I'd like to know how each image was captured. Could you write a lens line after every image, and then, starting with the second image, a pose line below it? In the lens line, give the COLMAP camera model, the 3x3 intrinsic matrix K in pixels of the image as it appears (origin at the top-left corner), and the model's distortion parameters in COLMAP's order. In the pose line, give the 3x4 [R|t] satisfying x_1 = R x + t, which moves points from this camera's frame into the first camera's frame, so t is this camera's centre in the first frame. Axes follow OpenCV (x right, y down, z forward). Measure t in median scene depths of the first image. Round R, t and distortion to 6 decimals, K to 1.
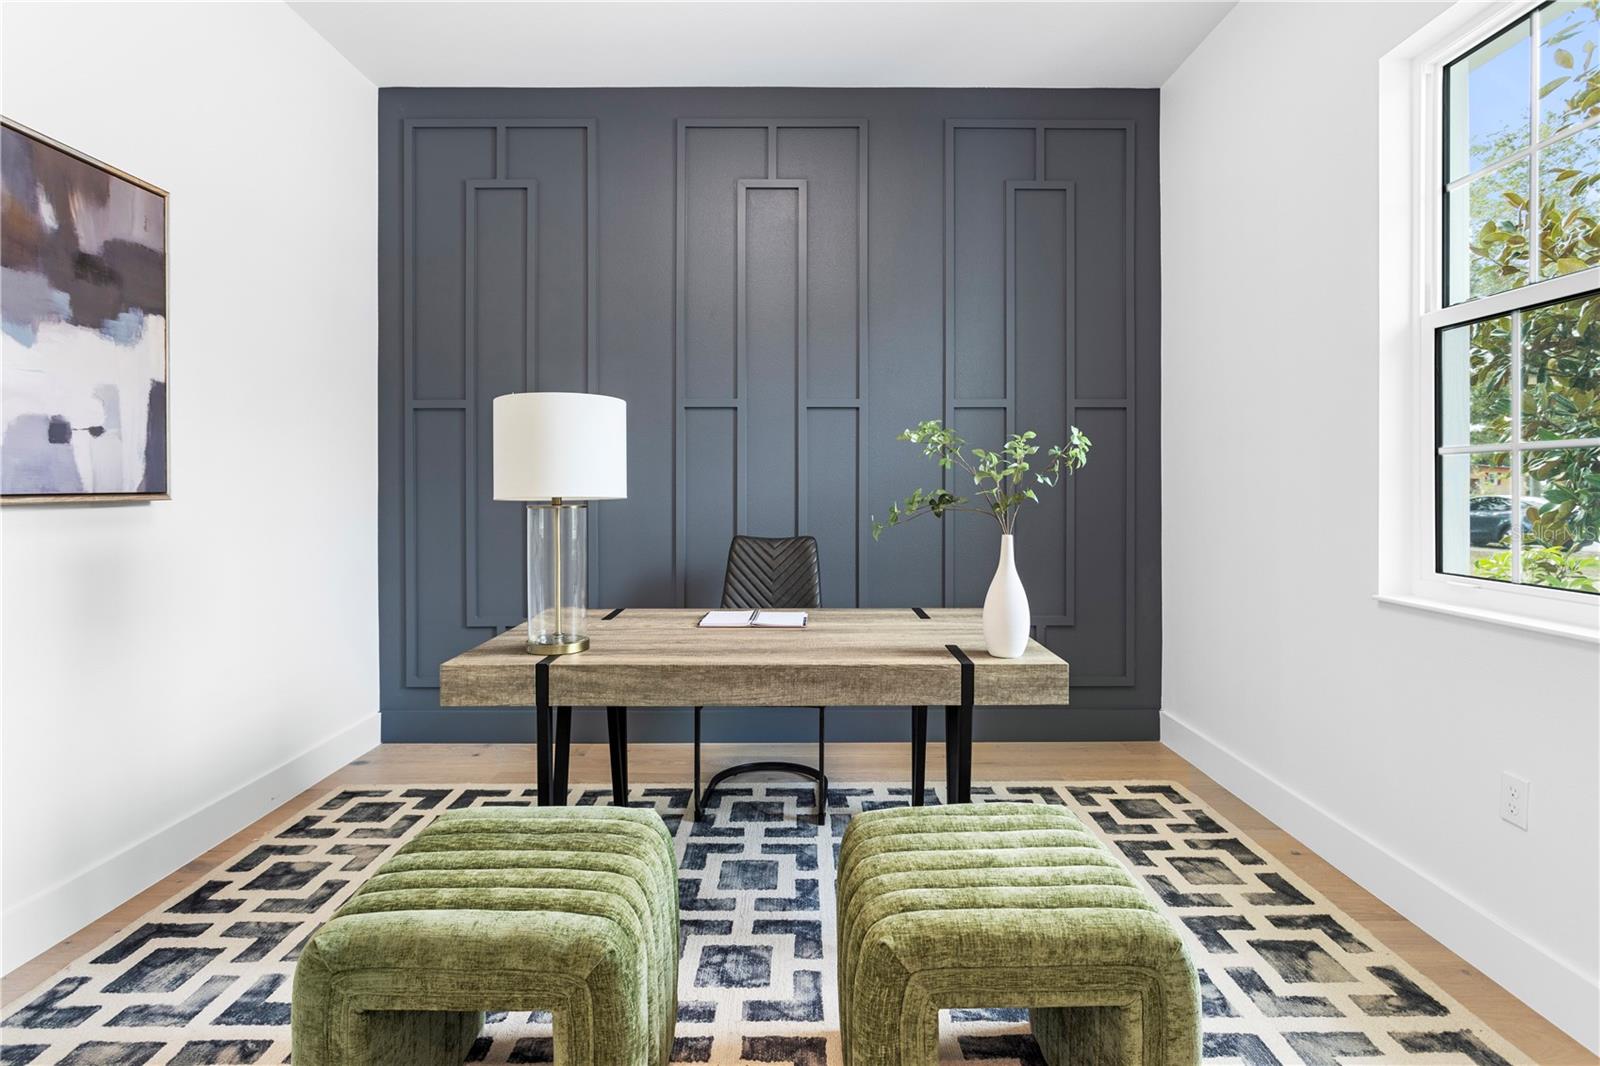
lens RADIAL K [[786.2, 0, 817.0], [0, 786.2, 517.2], [0, 0, 1]] dist [-0.003581, -0.000445]
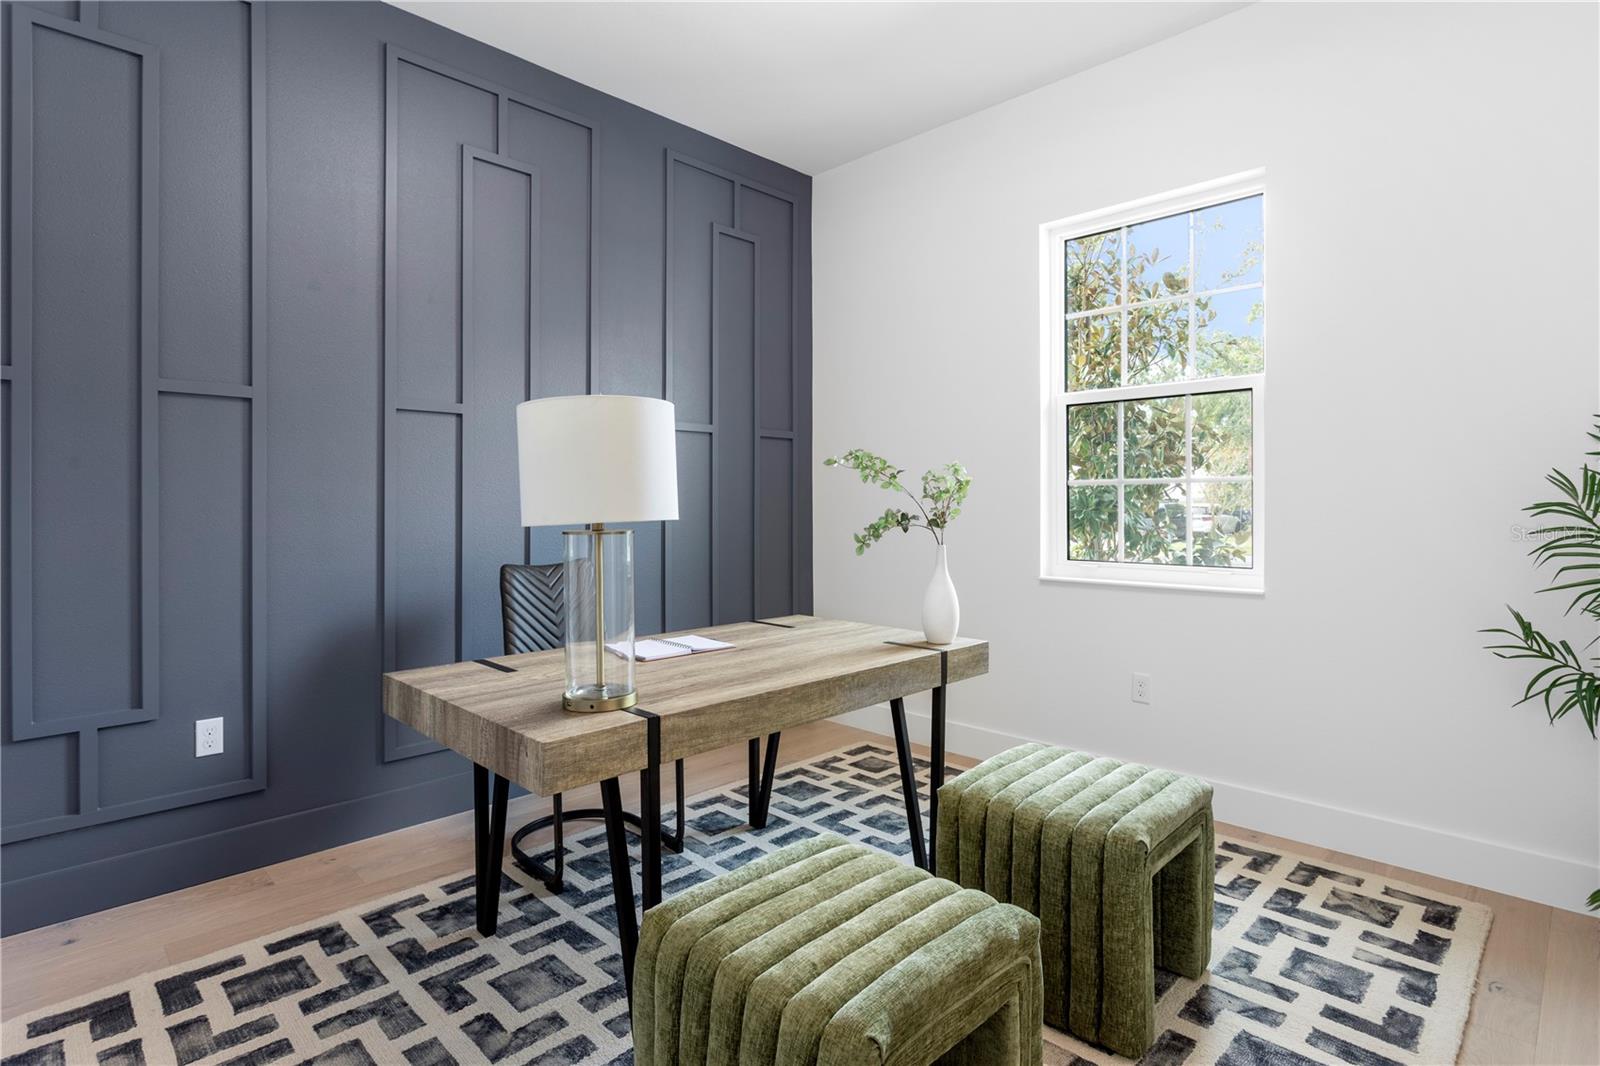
lens RADIAL K [[809.1, 0, 795.1], [0, 809.1, 506.9], [0, 0, 1]] dist [-0.000872, -0.000193]
pose [[0.712288, -0.007075, 0.701852, -0.739309], [0.027785, 0.999450, -0.018123, -0.018950], [-0.701337, 0.032410, 0.712092, 0.219413]]
